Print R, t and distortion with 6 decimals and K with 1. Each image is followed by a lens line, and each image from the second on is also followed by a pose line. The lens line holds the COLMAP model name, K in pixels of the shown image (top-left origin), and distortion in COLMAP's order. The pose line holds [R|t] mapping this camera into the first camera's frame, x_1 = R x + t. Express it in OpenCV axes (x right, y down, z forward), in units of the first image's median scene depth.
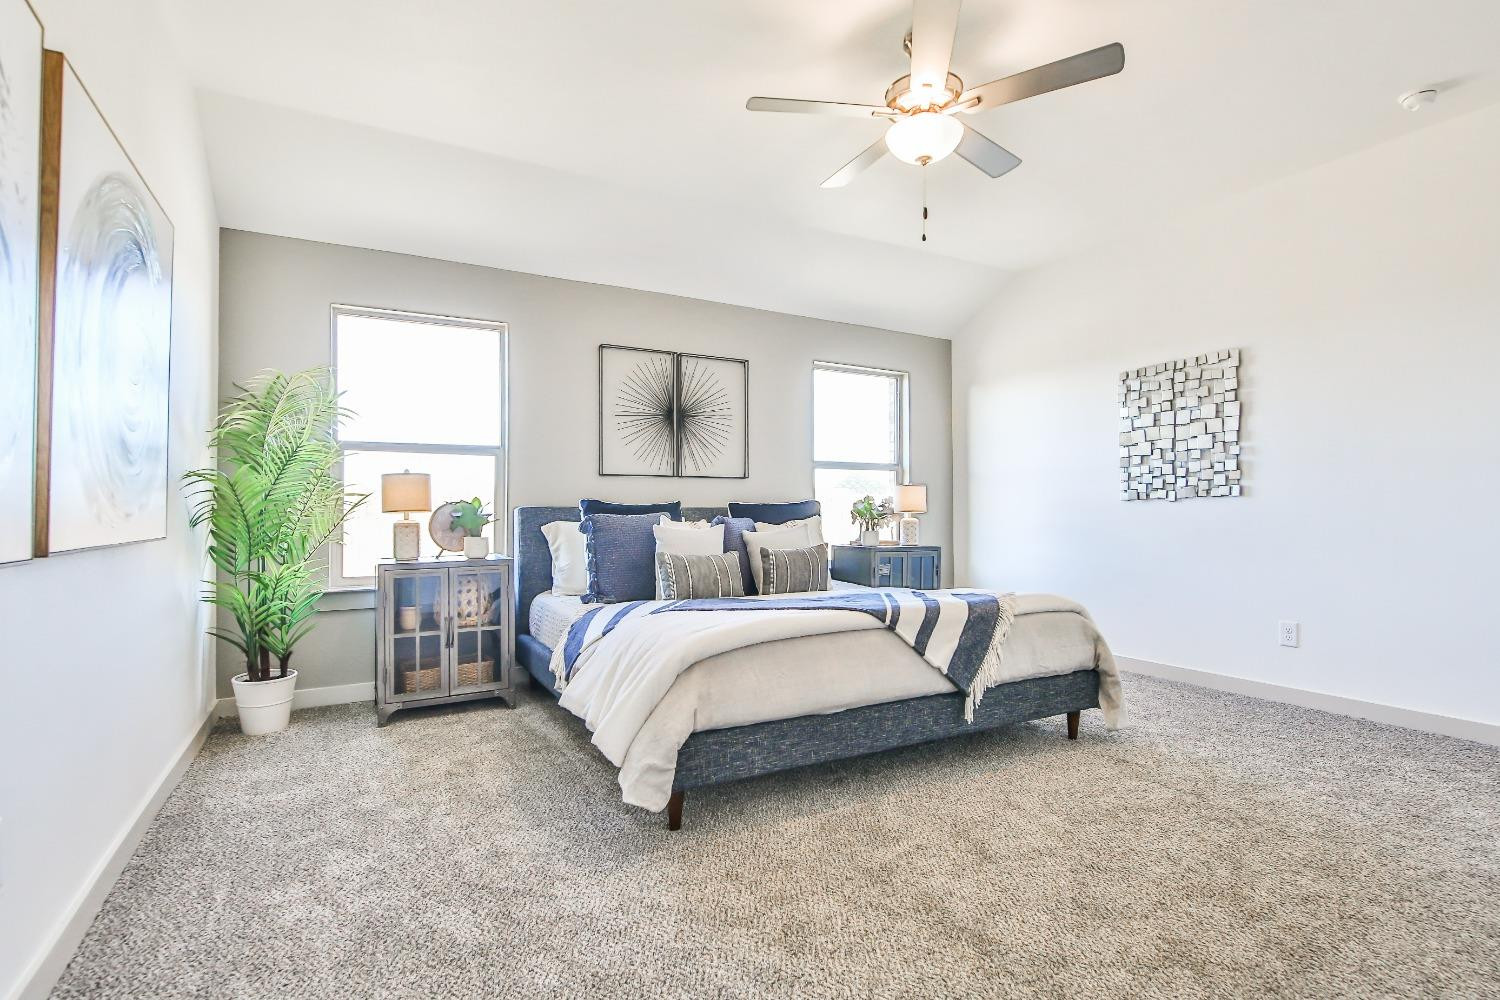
lens RADIAL K [[701.0, 0, 744.0], [0, 701.0, 504.5], [0, 0, 1]] dist [-0.009300, -0.000849]
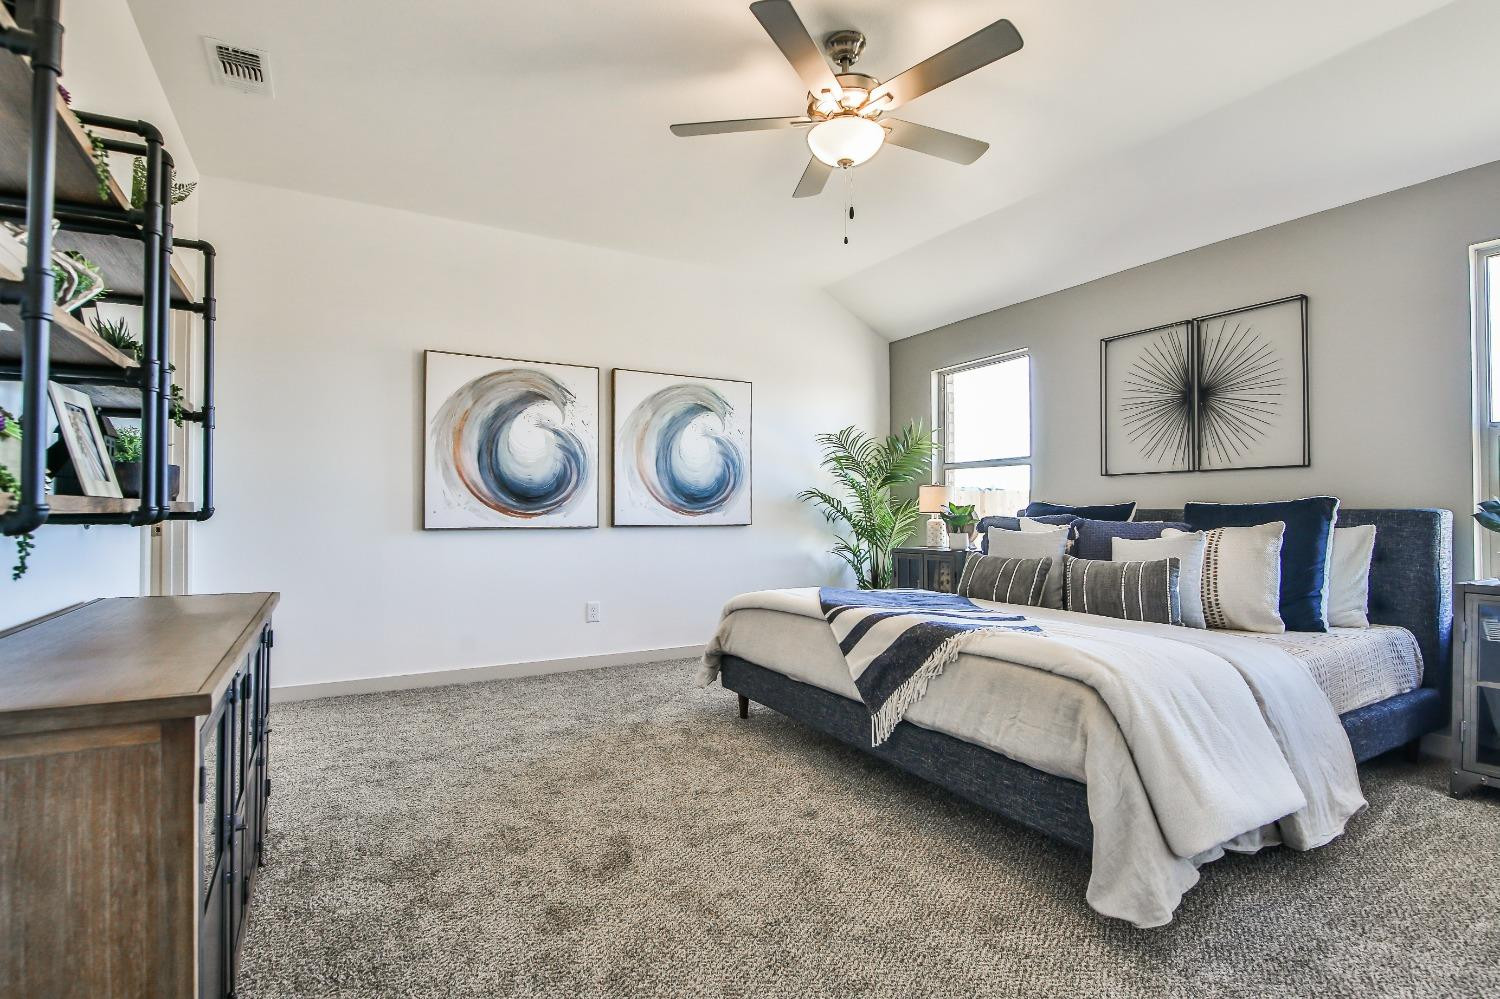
lens RADIAL K [[701.0, 0, 744.0], [0, 701.0, 504.0], [0, 0, 1]] dist [-0.009300, -0.000849]
pose [[0.037733, -0.012260, -0.999213, 0.700838], [0.005462, 0.999912, -0.012062, 0.004460], [0.999273, -0.005002, 0.037796, 0.456185]]
